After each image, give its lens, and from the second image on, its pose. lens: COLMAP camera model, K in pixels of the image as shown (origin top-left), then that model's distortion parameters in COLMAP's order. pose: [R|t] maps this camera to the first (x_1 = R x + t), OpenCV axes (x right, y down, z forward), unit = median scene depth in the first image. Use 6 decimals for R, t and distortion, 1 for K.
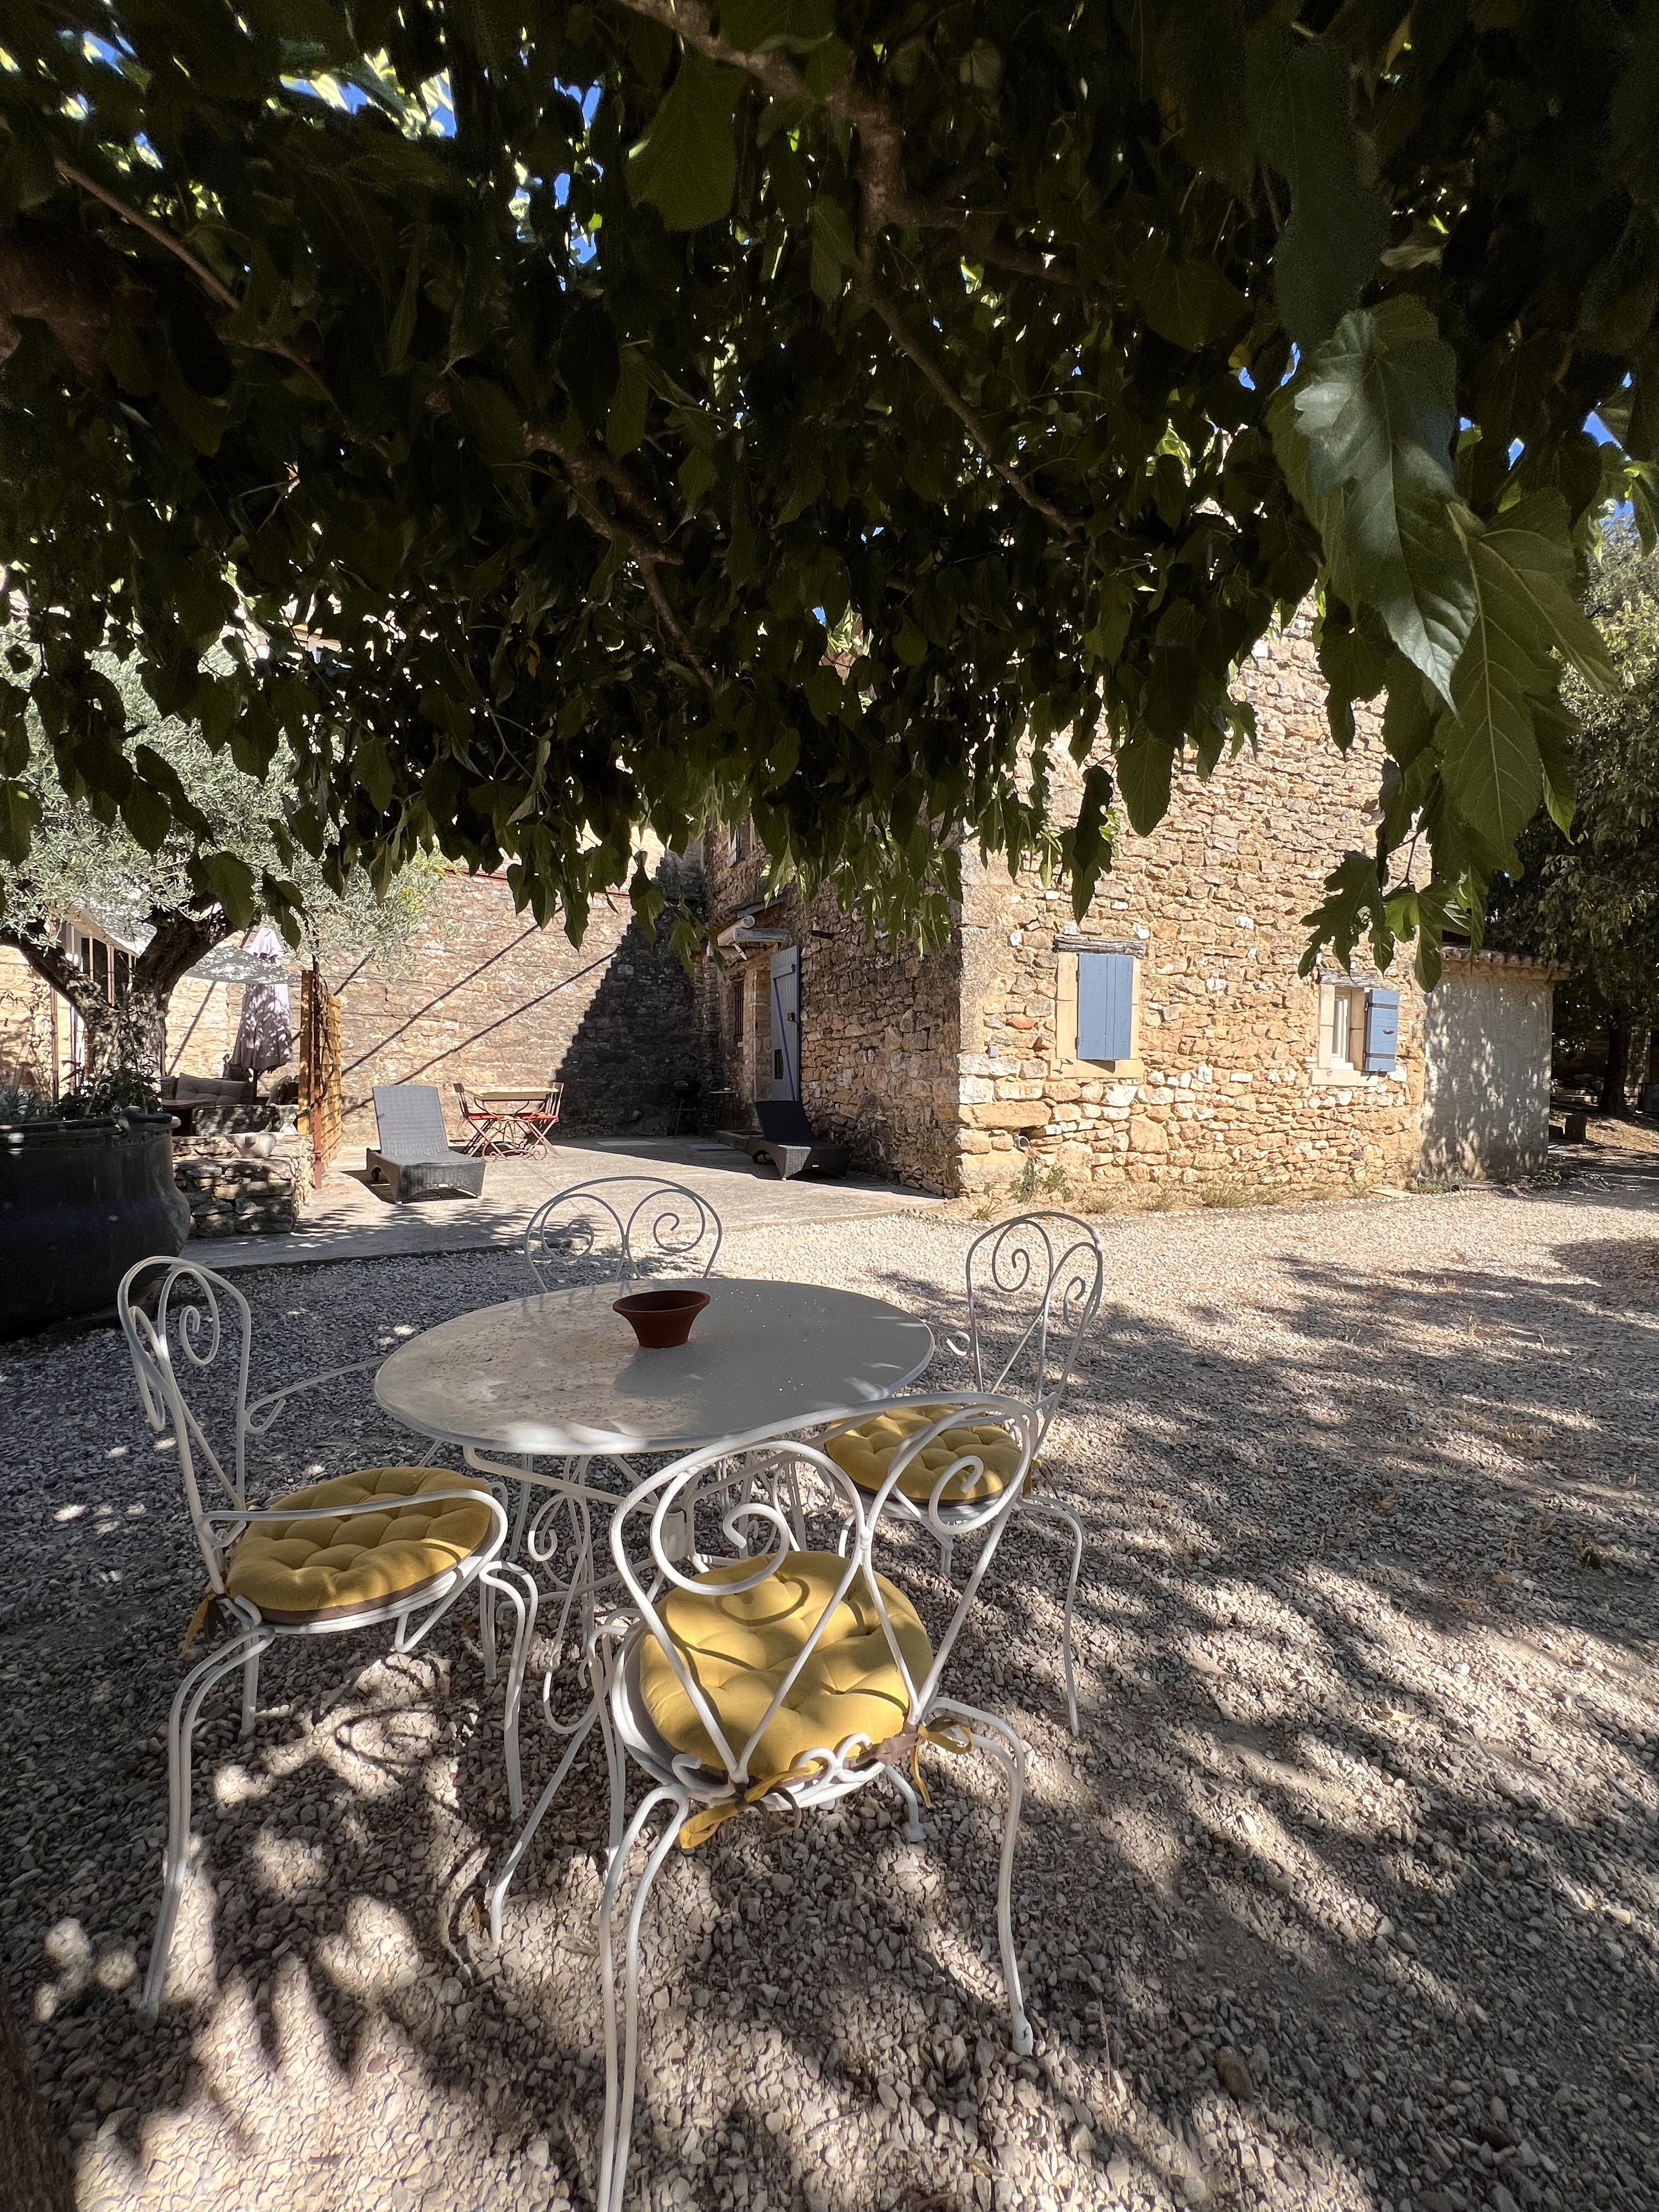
lens RADIAL K [[882.6, 0, 827.4], [0, 882.6, 1103.6], [0, 0, 1]] dist [0.001357, -0.000001]
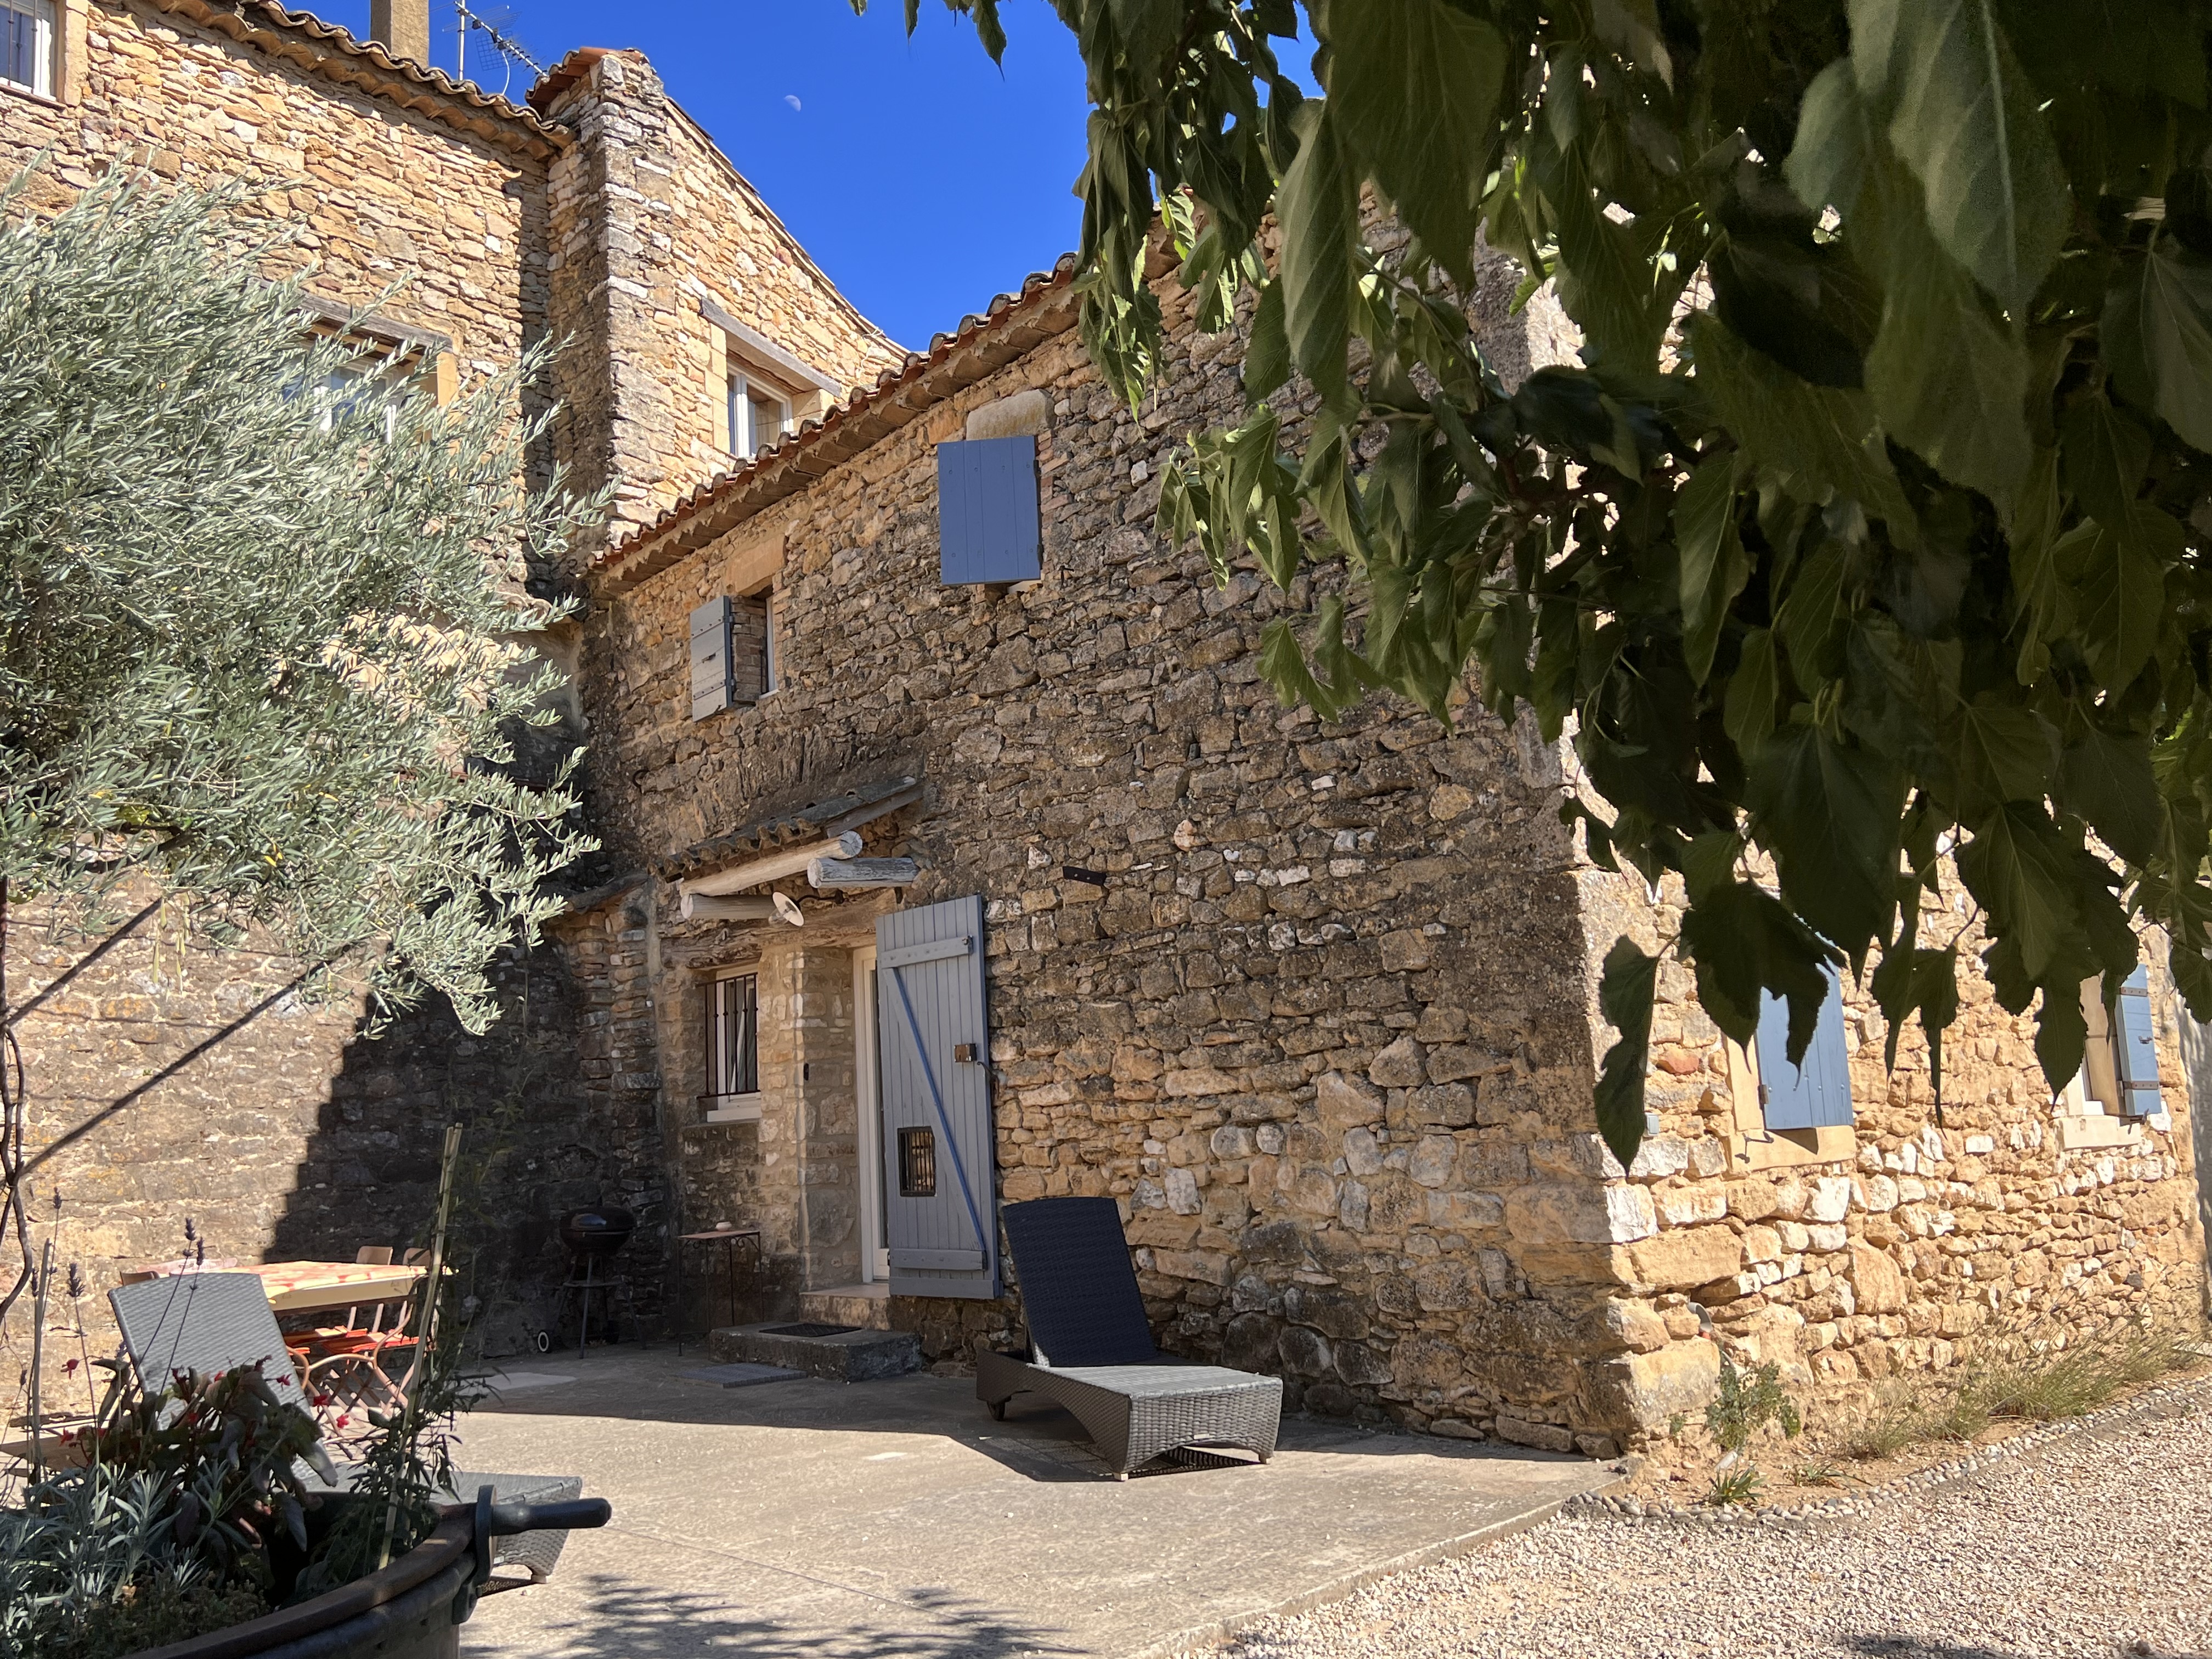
lens RADIAL K [[1886.2, 0, 1104.8], [0, 1886.2, 828.8], [0, 0, 1]] dist [0.052775, -0.016682]
pose [[0.954047, -0.010133, 0.299486, -0.352279], [0.066526, 0.981650, -0.178712, -0.046835], [-0.292180, 0.190423, 0.937214, 0.082921]]
